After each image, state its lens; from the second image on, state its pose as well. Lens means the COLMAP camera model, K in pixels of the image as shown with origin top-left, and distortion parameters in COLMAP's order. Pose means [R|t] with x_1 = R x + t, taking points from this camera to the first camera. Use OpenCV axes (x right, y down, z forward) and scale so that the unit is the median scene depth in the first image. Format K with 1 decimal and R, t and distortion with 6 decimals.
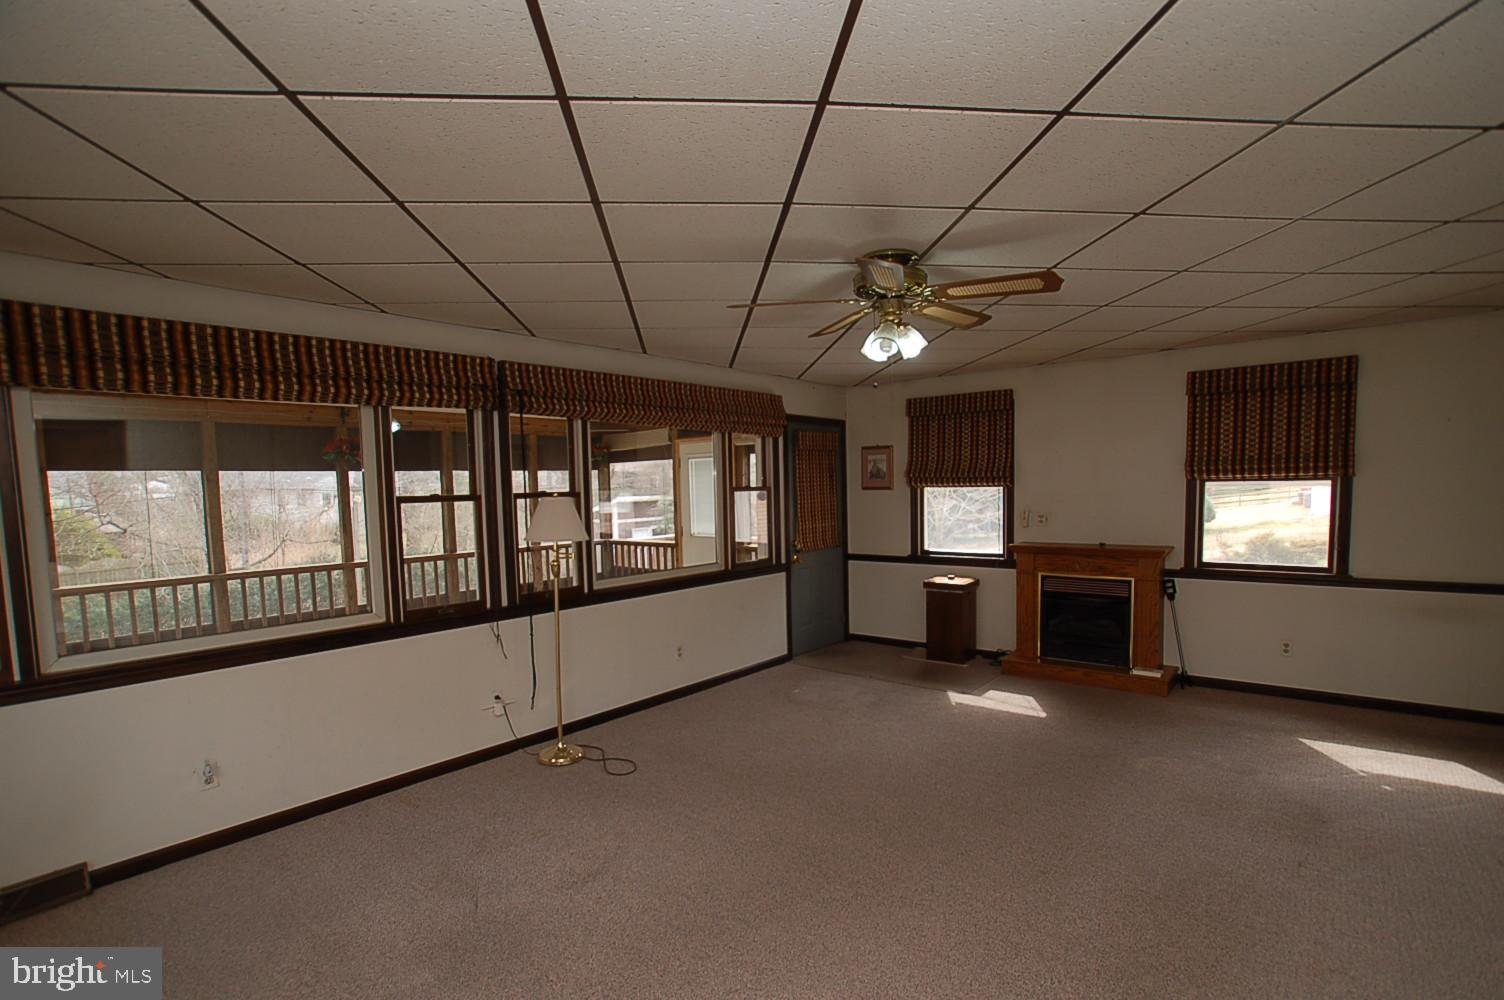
lens RADIAL K [[729.5, 0, 761.4], [0, 729.5, 506.2], [0, 0, 1]] dist [-0.080910, 0.038358]
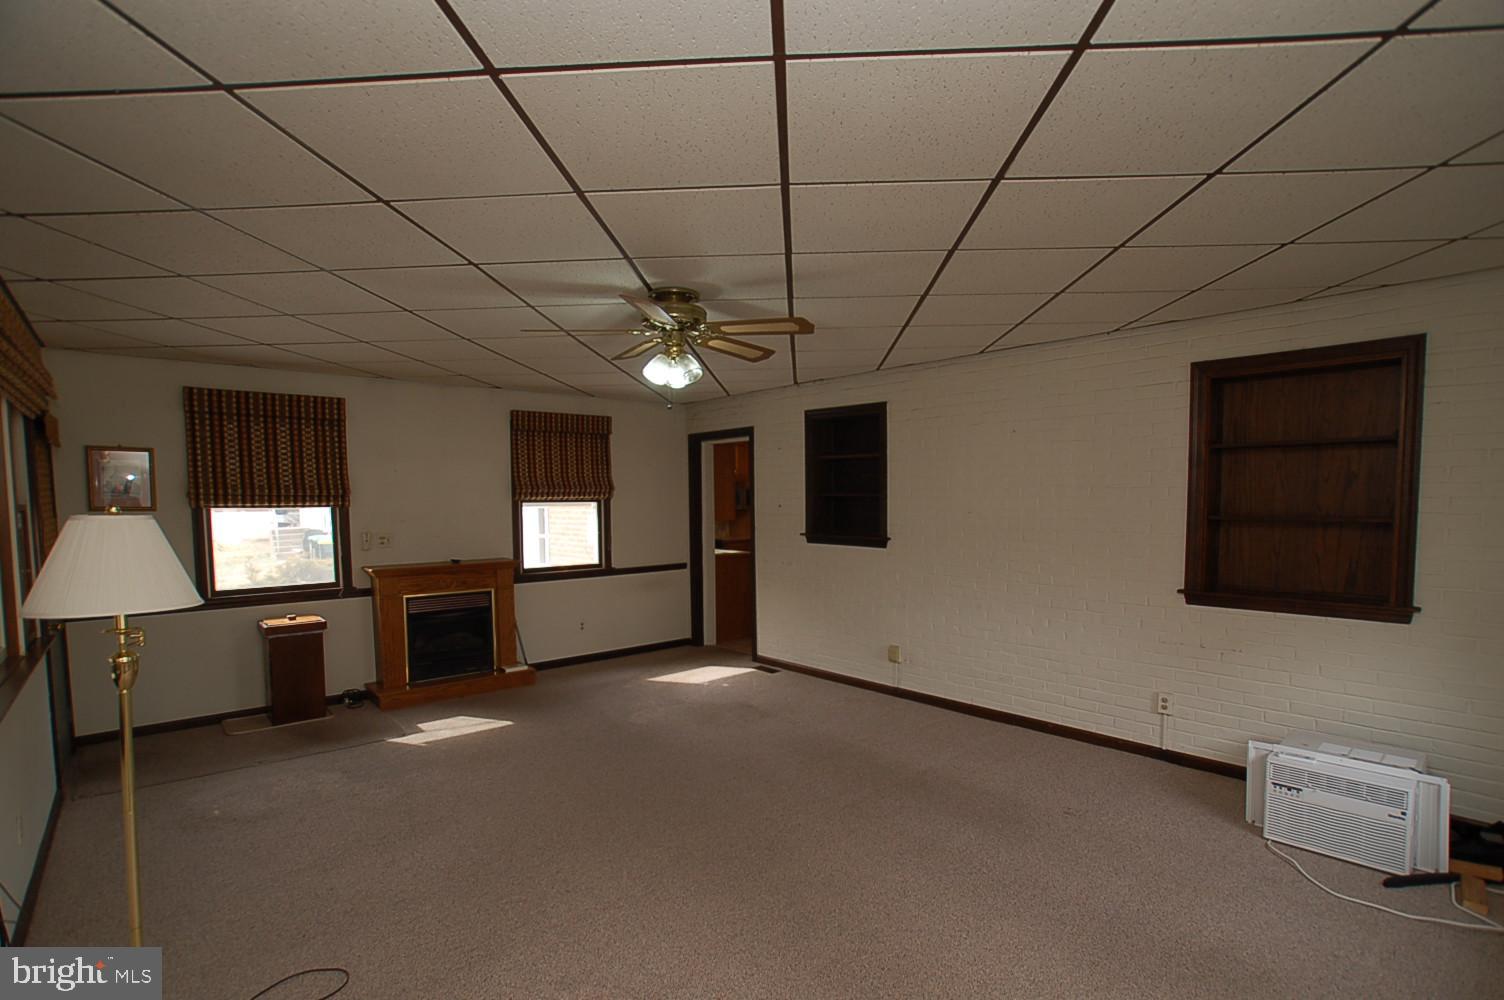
lens RADIAL K [[729.5, 0, 761.4], [0, 729.5, 506.2], [0, 0, 1]] dist [-0.080910, 0.038358]
pose [[0.146555, 0.007189, 0.989176, -0.487916], [0.033516, 0.999363, -0.012228, 0.000588], [-0.988635, 0.034945, 0.146221, 0.387047]]
